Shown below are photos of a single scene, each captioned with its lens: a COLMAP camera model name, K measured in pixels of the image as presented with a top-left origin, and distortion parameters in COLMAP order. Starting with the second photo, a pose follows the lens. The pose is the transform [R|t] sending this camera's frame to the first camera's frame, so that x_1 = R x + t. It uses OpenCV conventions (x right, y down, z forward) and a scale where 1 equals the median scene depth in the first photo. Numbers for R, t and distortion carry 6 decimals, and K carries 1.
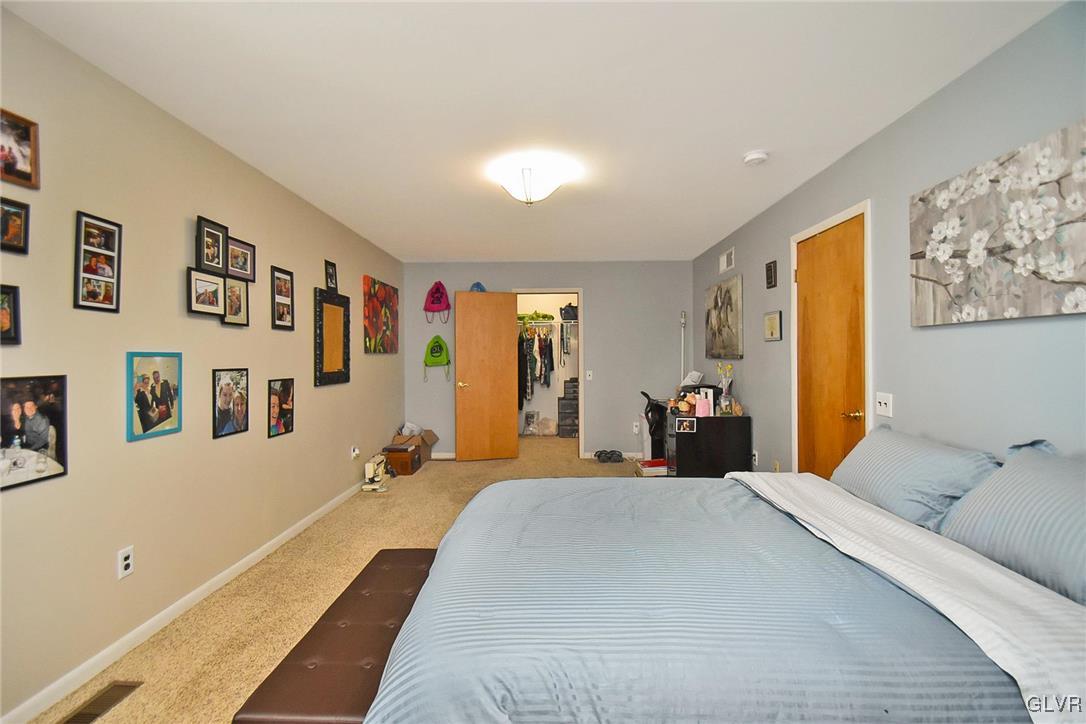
lens RADIAL K [[491.6, 0, 543.9], [0, 491.6, 356.1], [0, 0, 1]] dist [0.021120, -0.001484]
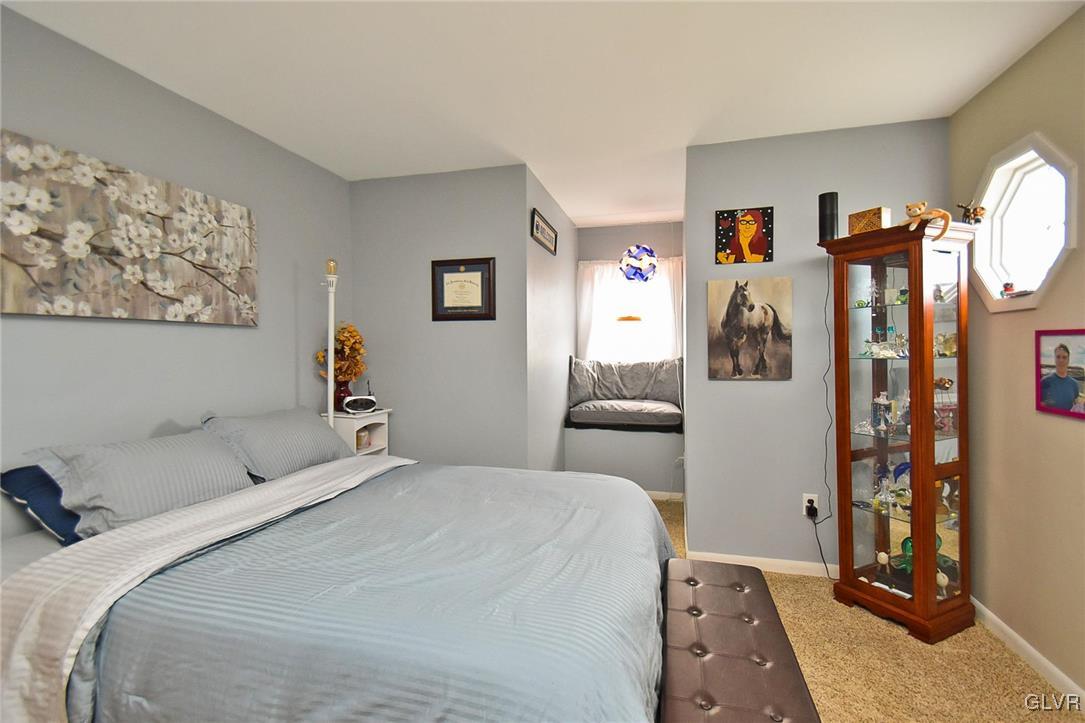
lens RADIAL K [[491.1, 0, 540.7], [0, 491.1, 351.9], [0, 0, 1]] dist [0.021120, -0.001484]
pose [[-0.964981, -0.002244, 0.262312, -0.239449], [0.000395, 0.999950, 0.010005, -0.012286], [-0.262321, 0.009759, -0.964931, 1.786397]]
